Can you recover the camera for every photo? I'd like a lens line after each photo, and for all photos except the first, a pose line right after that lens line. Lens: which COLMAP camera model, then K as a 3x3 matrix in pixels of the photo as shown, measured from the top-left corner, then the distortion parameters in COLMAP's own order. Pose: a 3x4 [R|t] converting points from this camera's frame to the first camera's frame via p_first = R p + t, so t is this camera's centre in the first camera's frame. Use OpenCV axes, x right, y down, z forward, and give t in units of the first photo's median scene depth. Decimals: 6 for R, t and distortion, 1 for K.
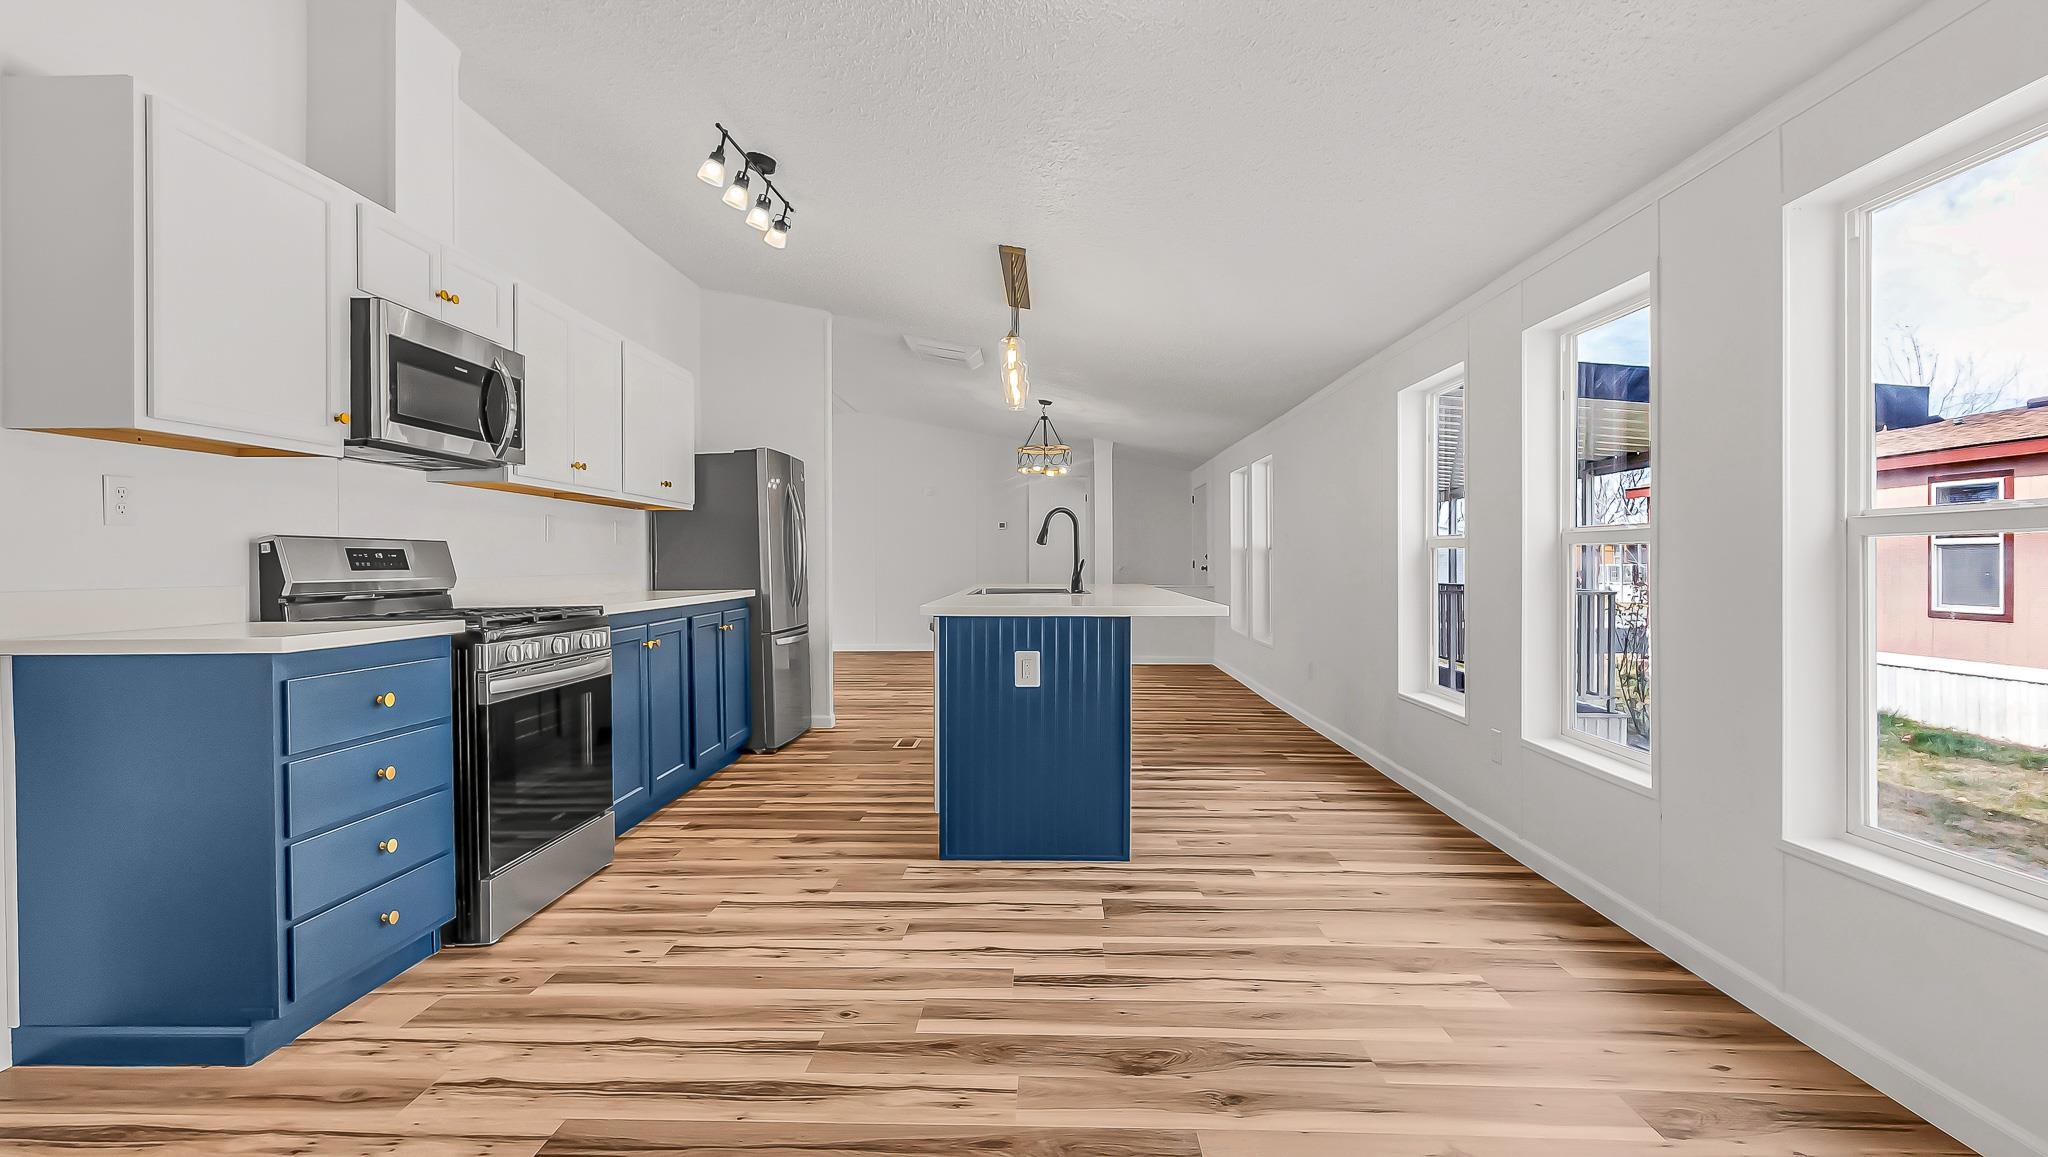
lens RADIAL K [[952.6, 0, 1017.4], [0, 952.6, 575.8], [0, 0, 1]] dist [0.001865, 0.000264]
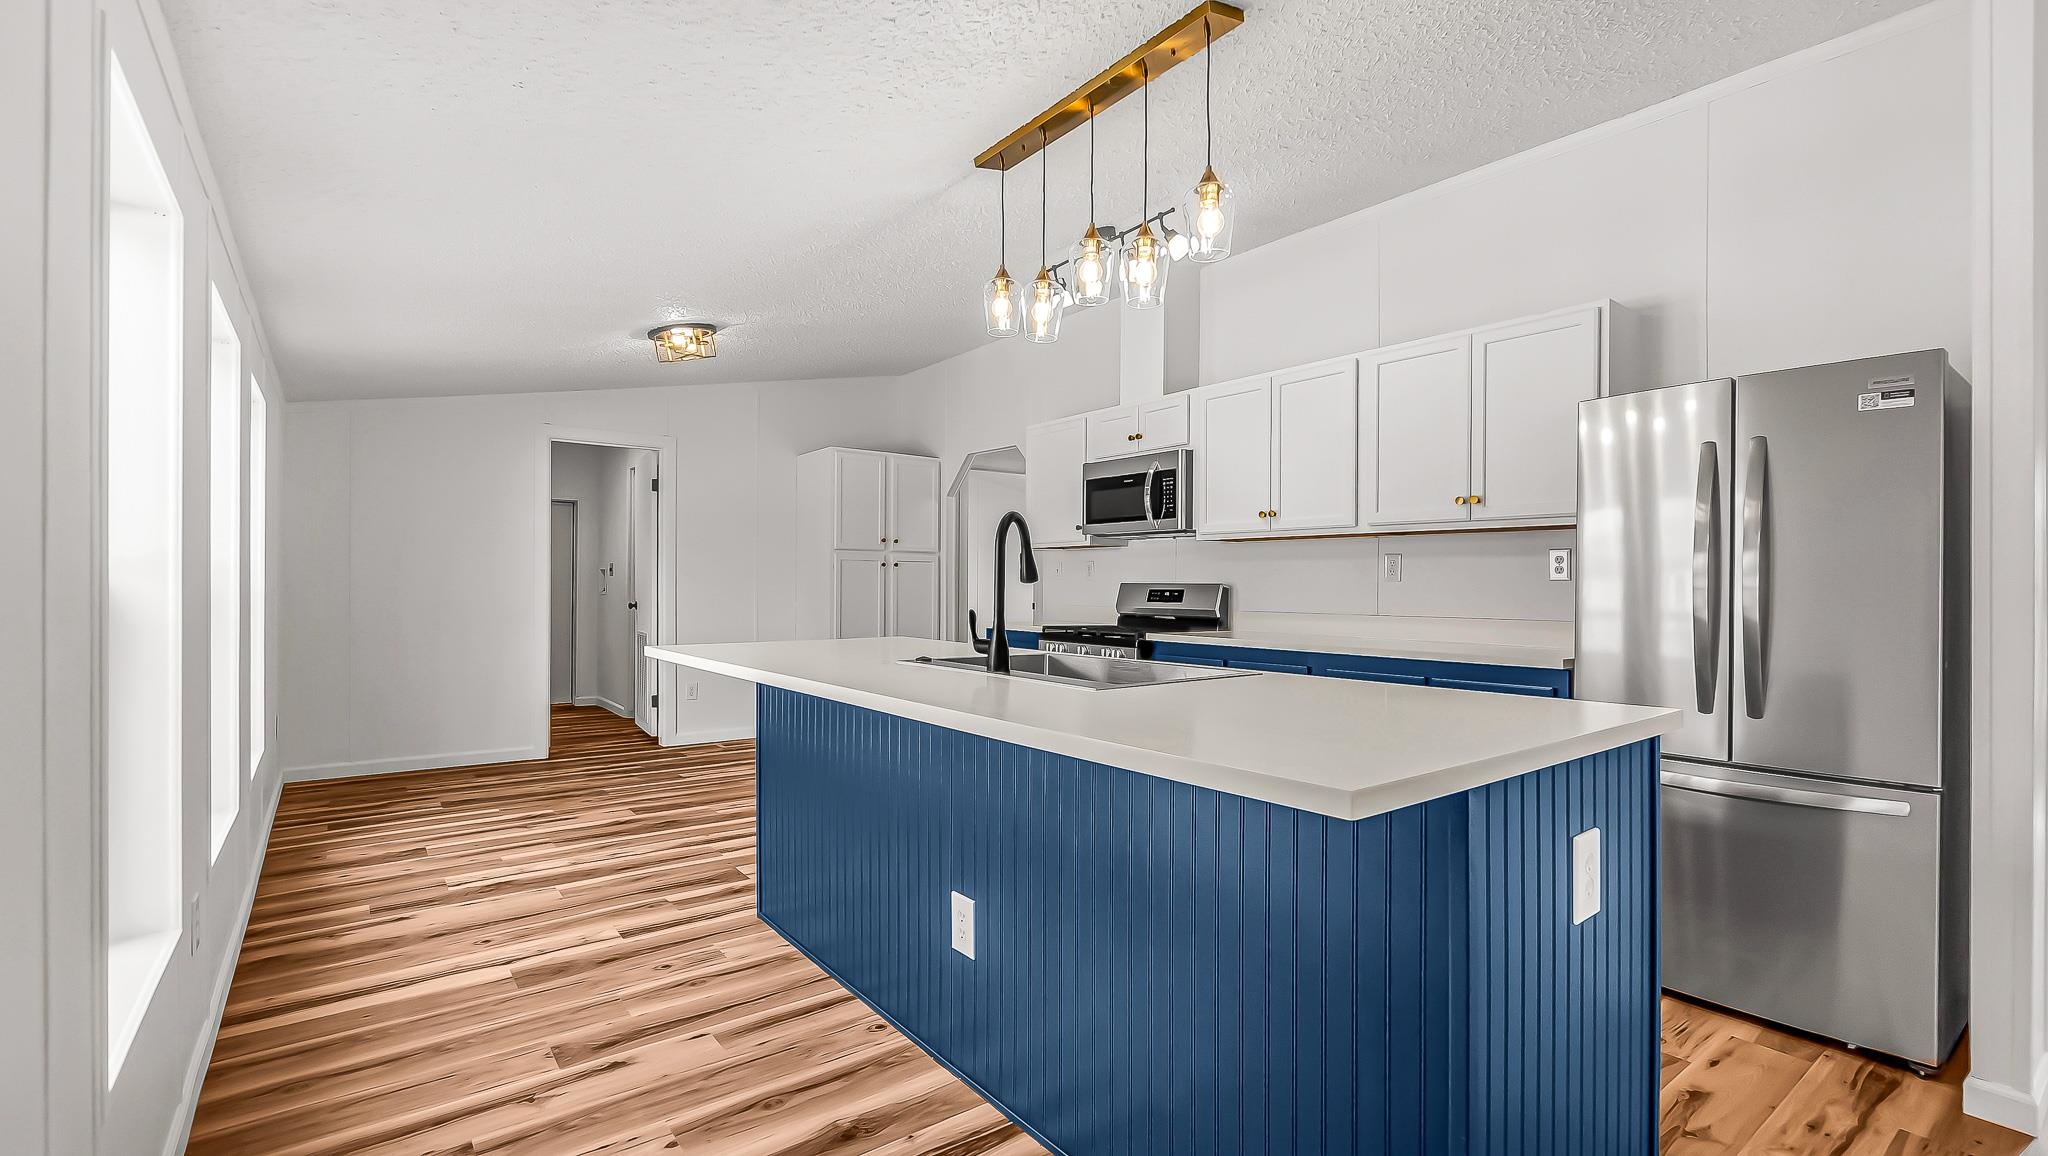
lens RADIAL K [[903.9, 0, 1016.0], [0, 903.9, 583.7], [0, 0, 1]] dist [0.000955, -0.002048]
pose [[-0.780340, -0.000046, -0.625355, 0.548276], [-0.013243, 0.999777, 0.016451, -0.062187], [0.625215, 0.021119, -0.780167, 2.116369]]
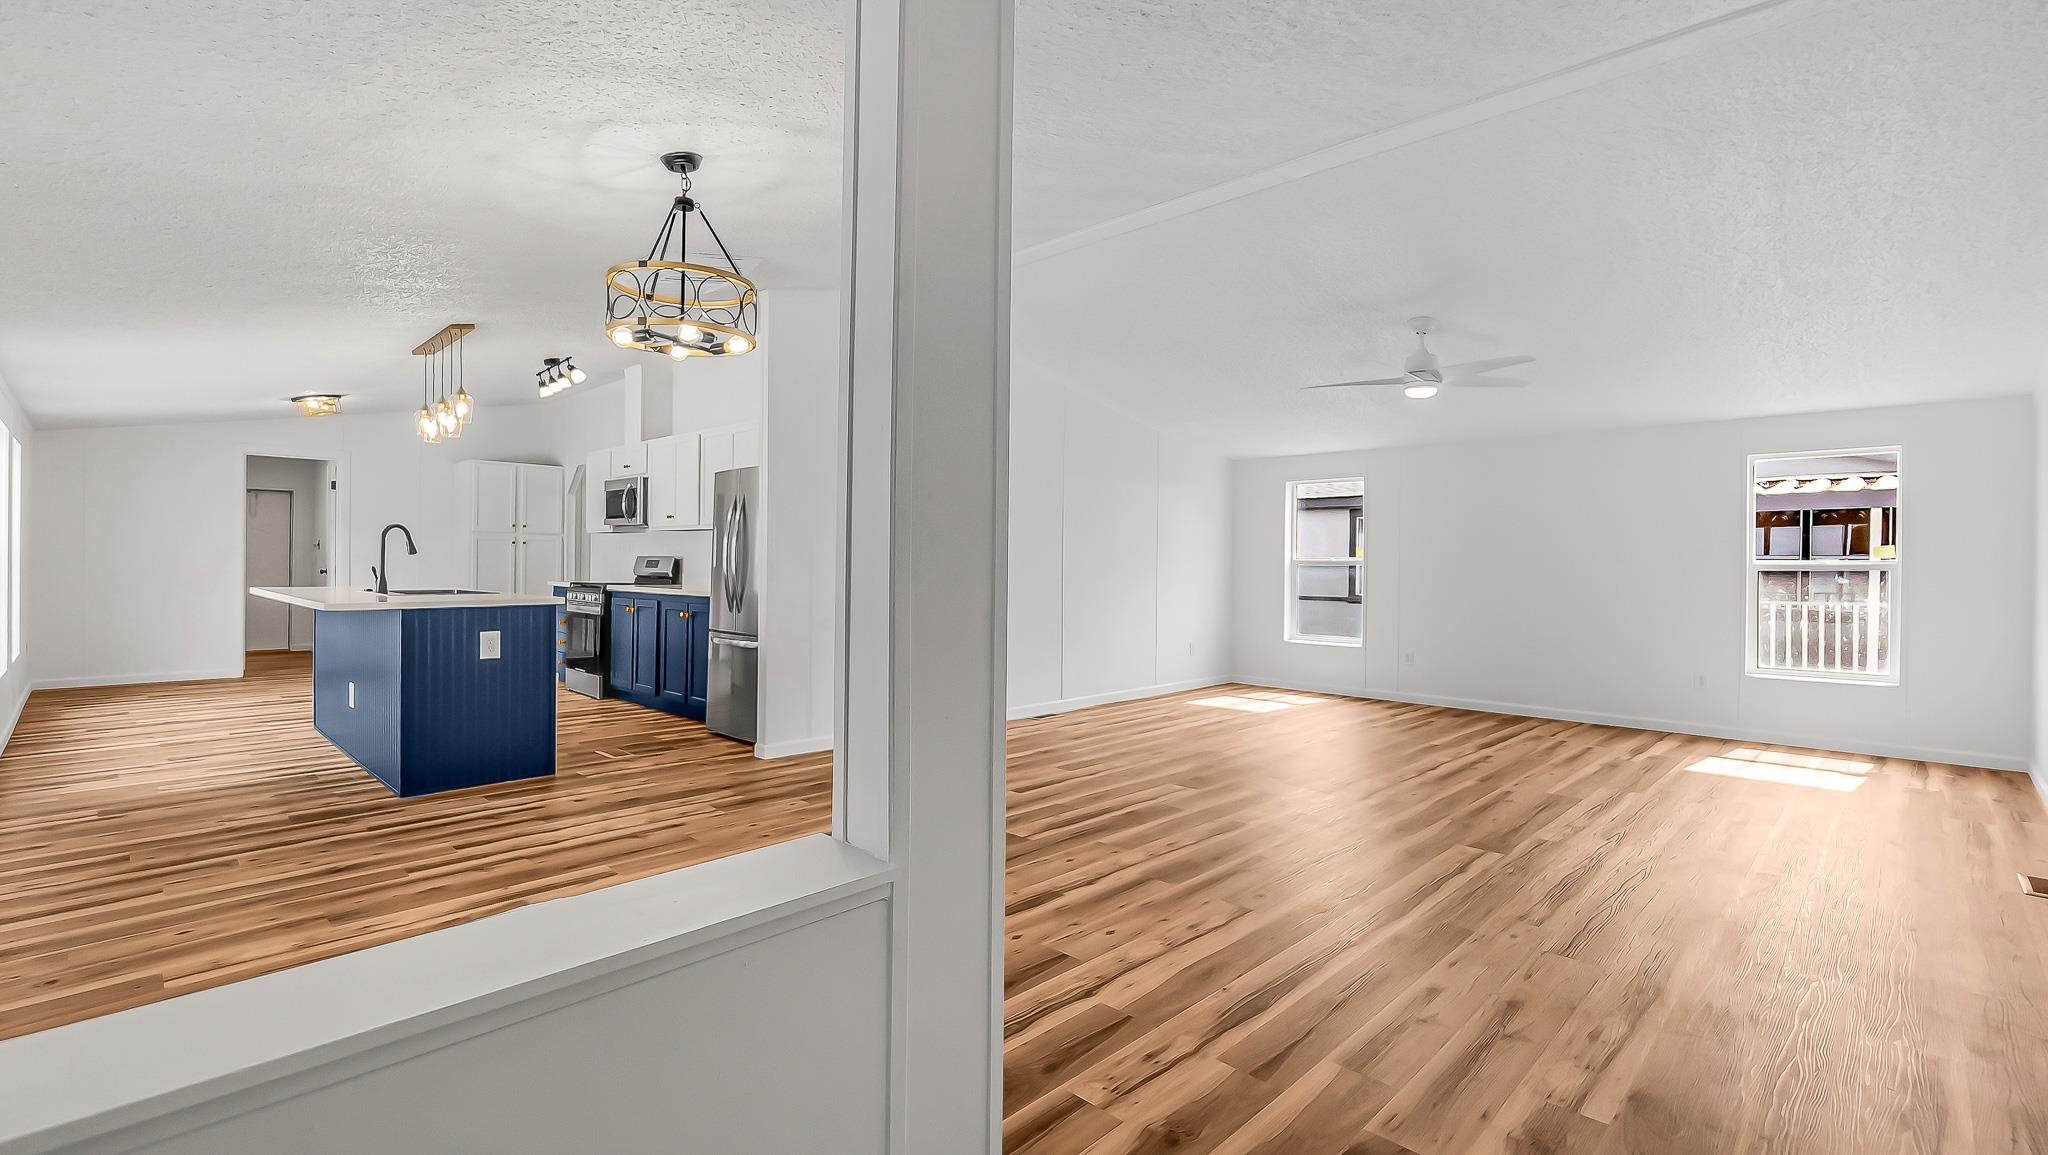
lens RADIAL K [[903.9, 0, 1013.8], [0, 903.9, 563.3], [0, 0, 1]] dist [0.000955, -0.002048]
pose [[-0.680074, 0.007331, -0.733107, 0.546413], [-0.014749, 0.999611, 0.023678, -0.070846], [0.732995, 0.026915, -0.679702, 2.492769]]
